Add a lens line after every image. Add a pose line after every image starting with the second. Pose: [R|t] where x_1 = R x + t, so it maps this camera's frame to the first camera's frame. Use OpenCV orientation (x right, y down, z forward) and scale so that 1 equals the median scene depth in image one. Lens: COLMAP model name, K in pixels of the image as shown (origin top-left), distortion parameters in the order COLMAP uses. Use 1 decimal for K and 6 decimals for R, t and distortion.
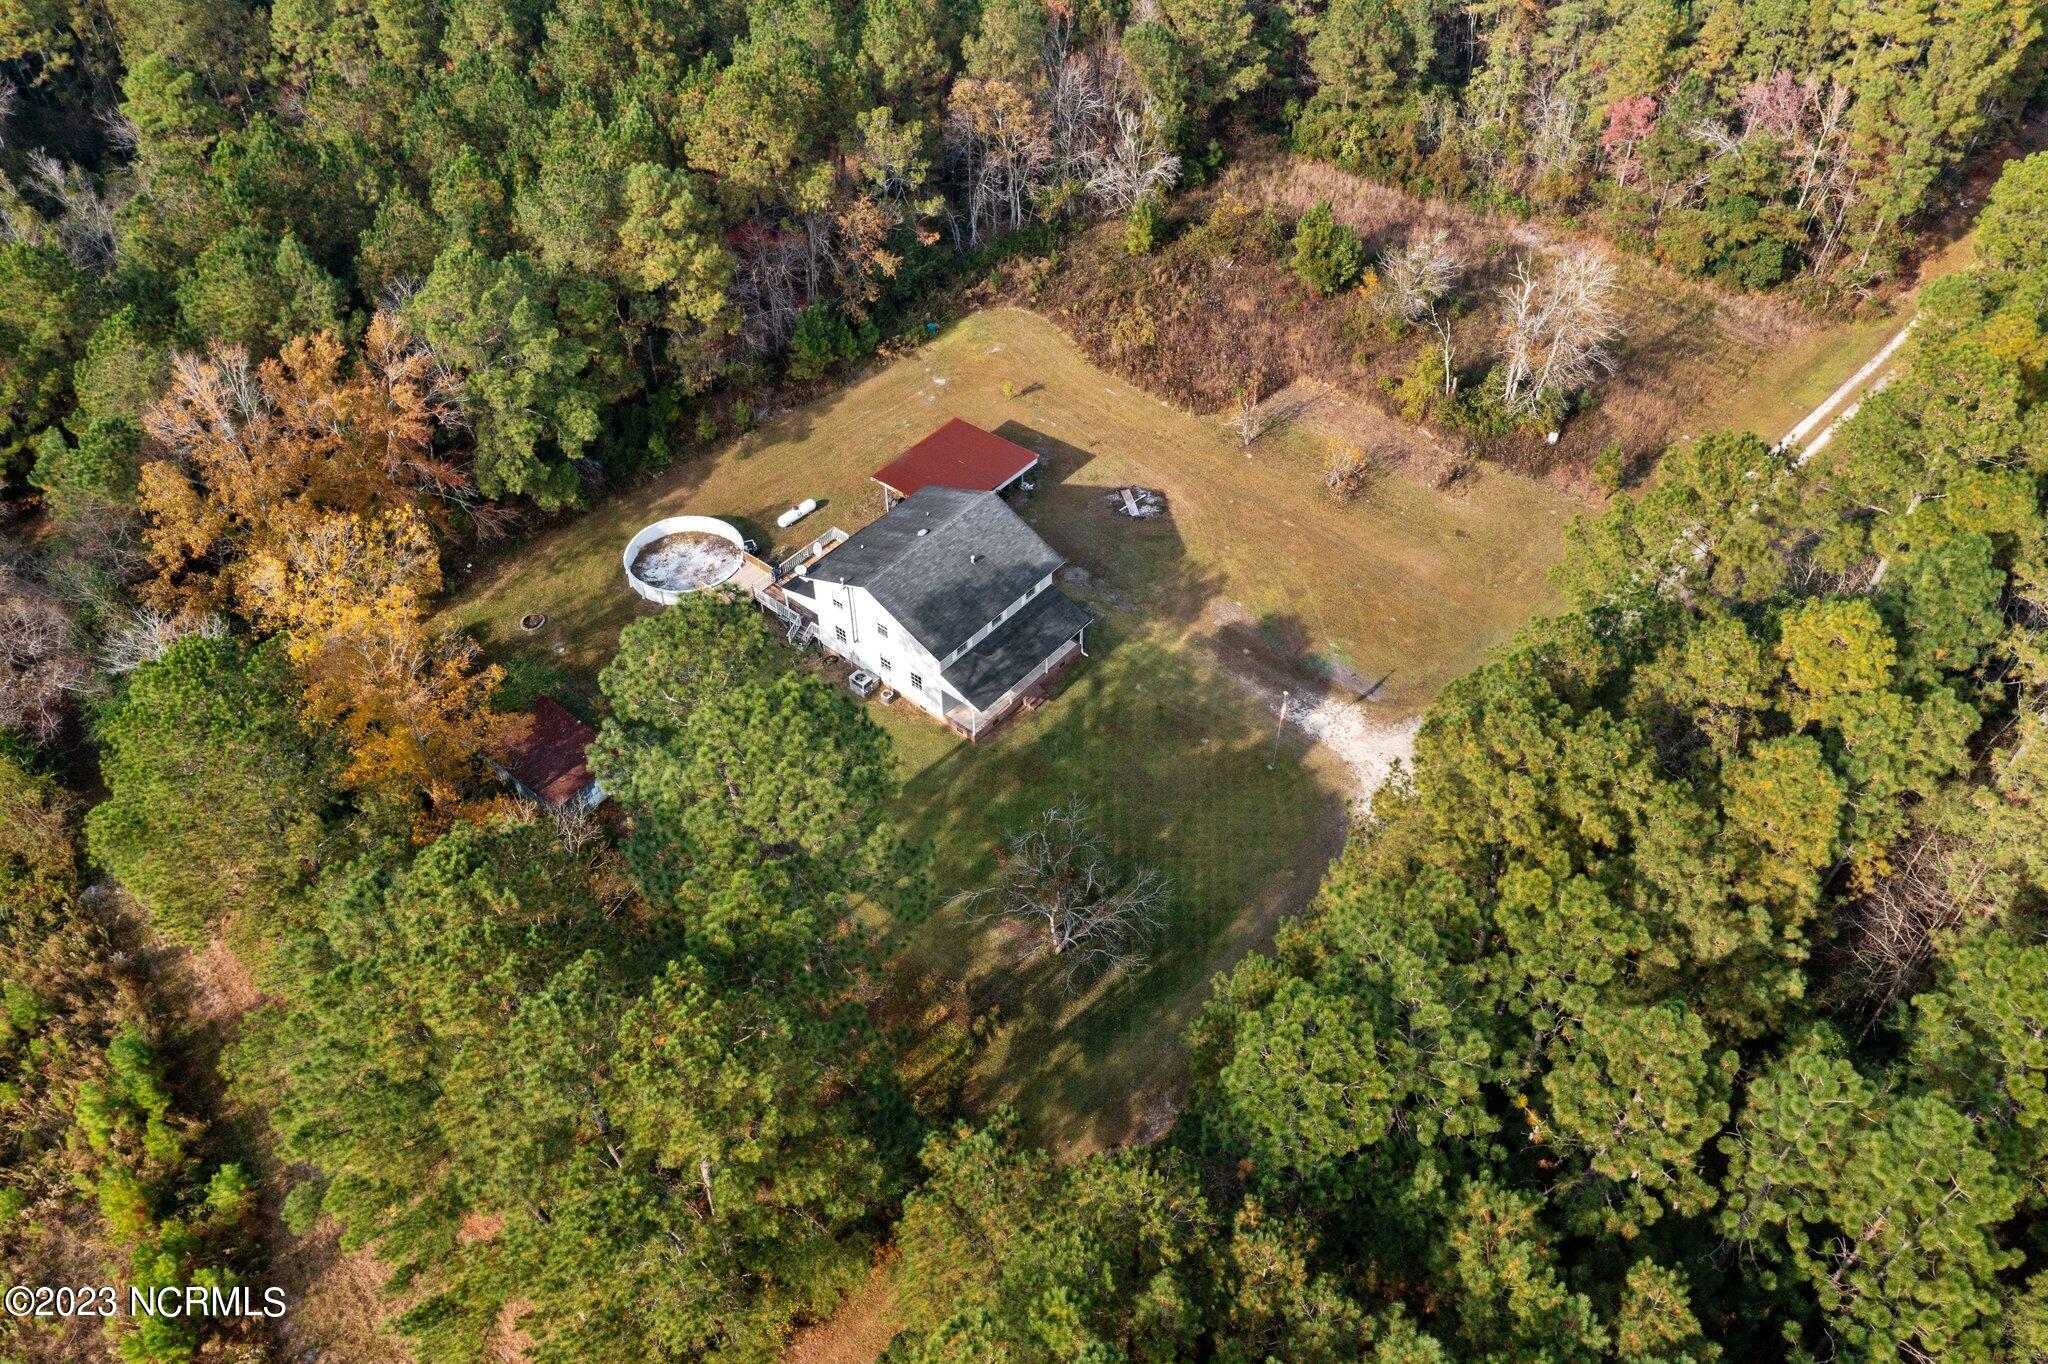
lens RADIAL K [[1624.3, 0, 1031.9], [0, 1624.3, 679.7], [0, 0, 1]] dist [0.002010, -0.000128]
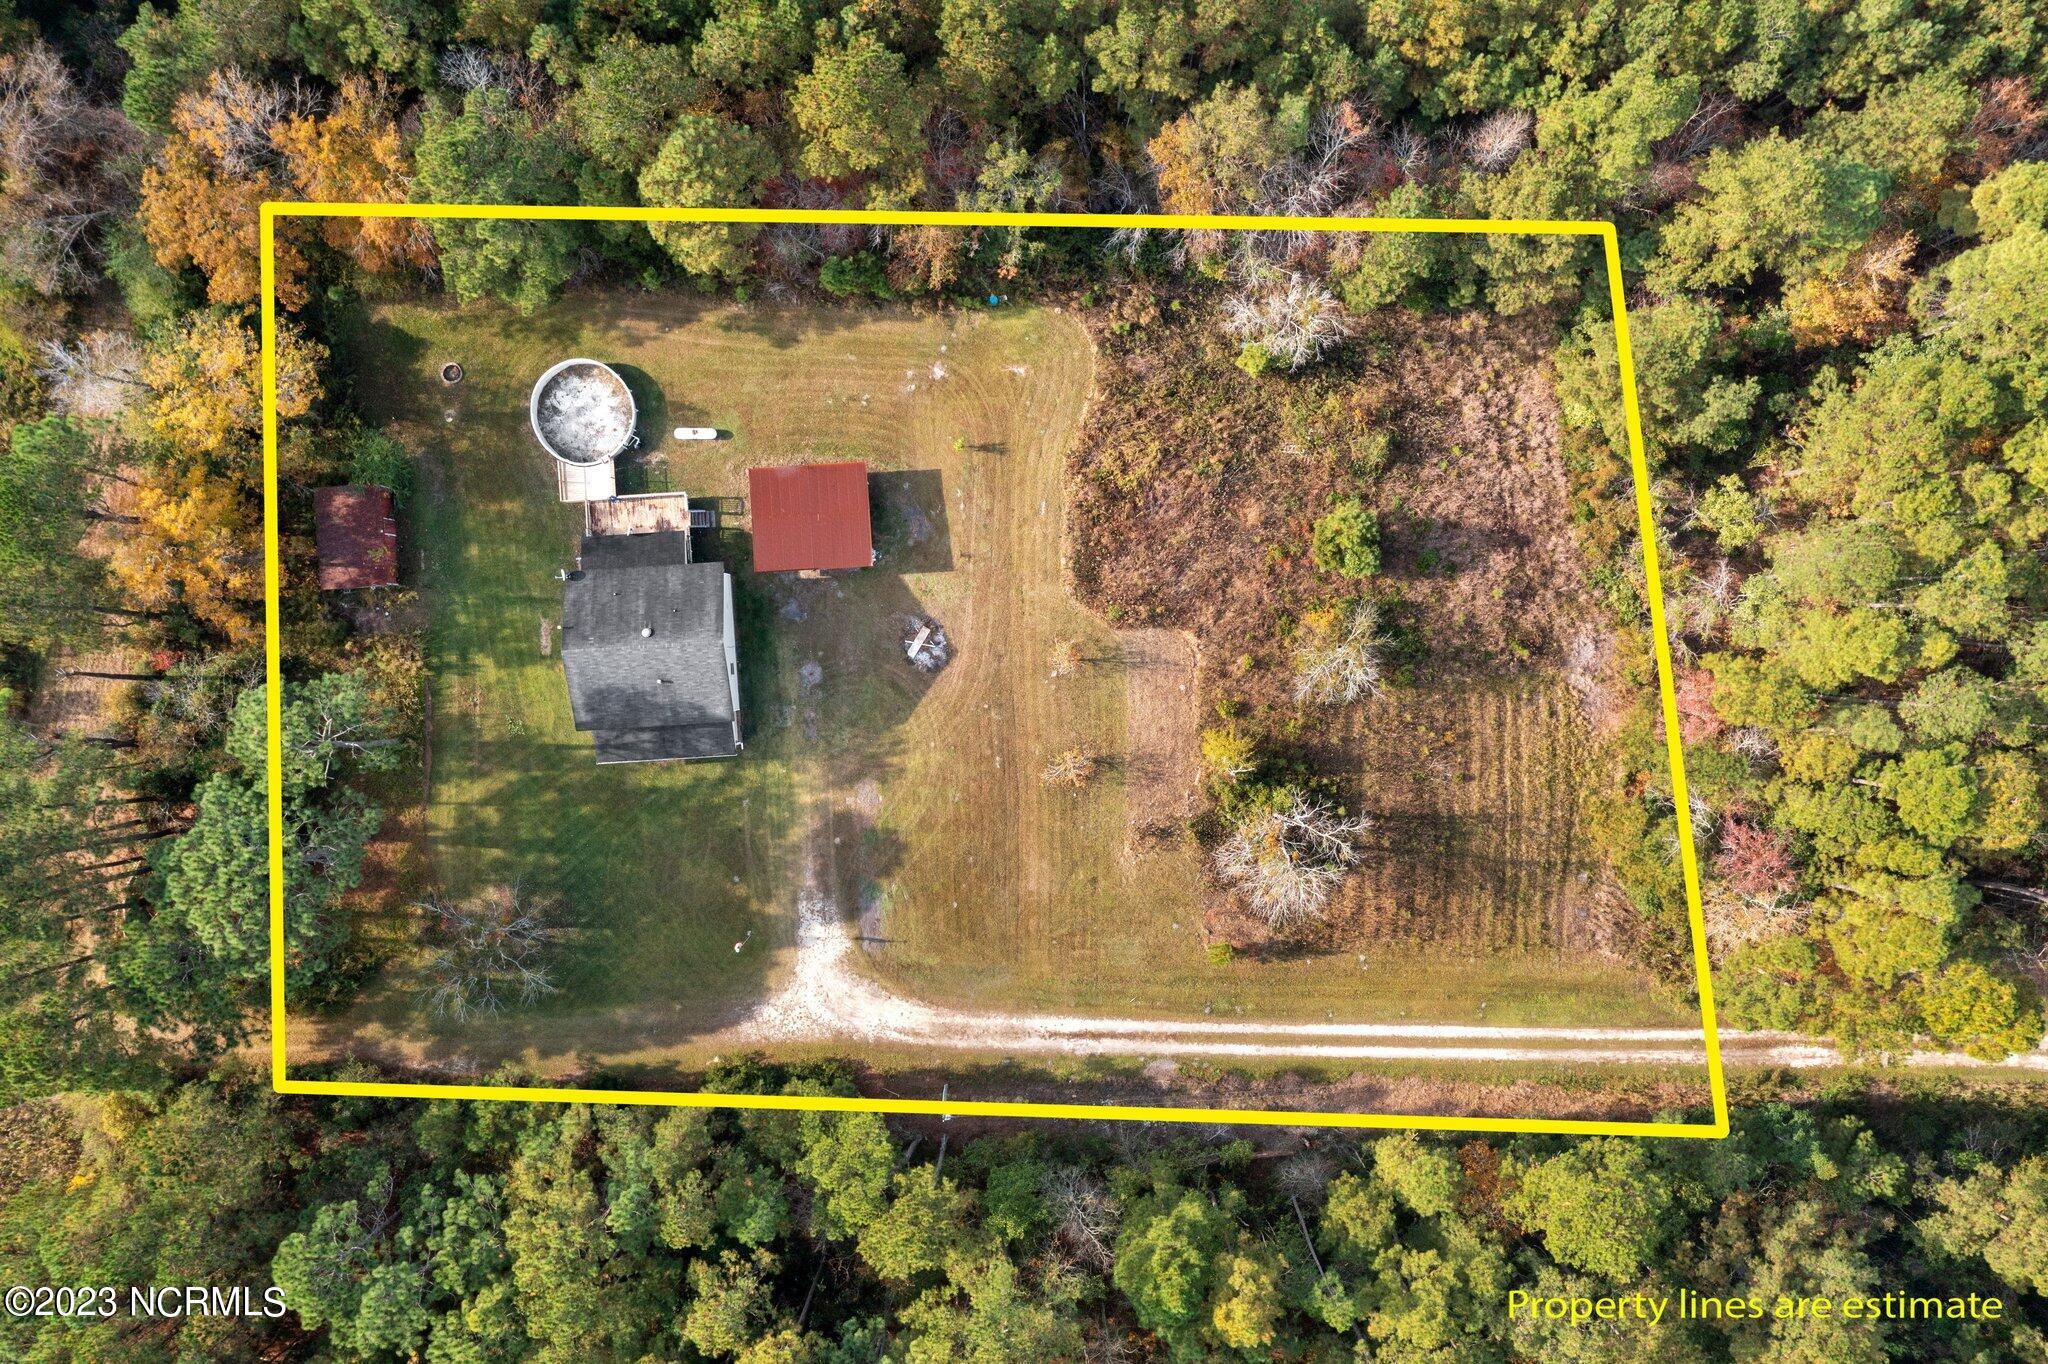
lens RADIAL K [[1646.2, 0, 1019.5], [0, 1646.2, 683.0], [0, 0, 1]] dist [-0.008884, -0.007198]
pose [[0.691793, 0.721712, 0.023535, 0.103423], [-0.515989, 0.471273, 0.715302, -0.940815], [0.505151, -0.506985, 0.698419, 0.252568]]
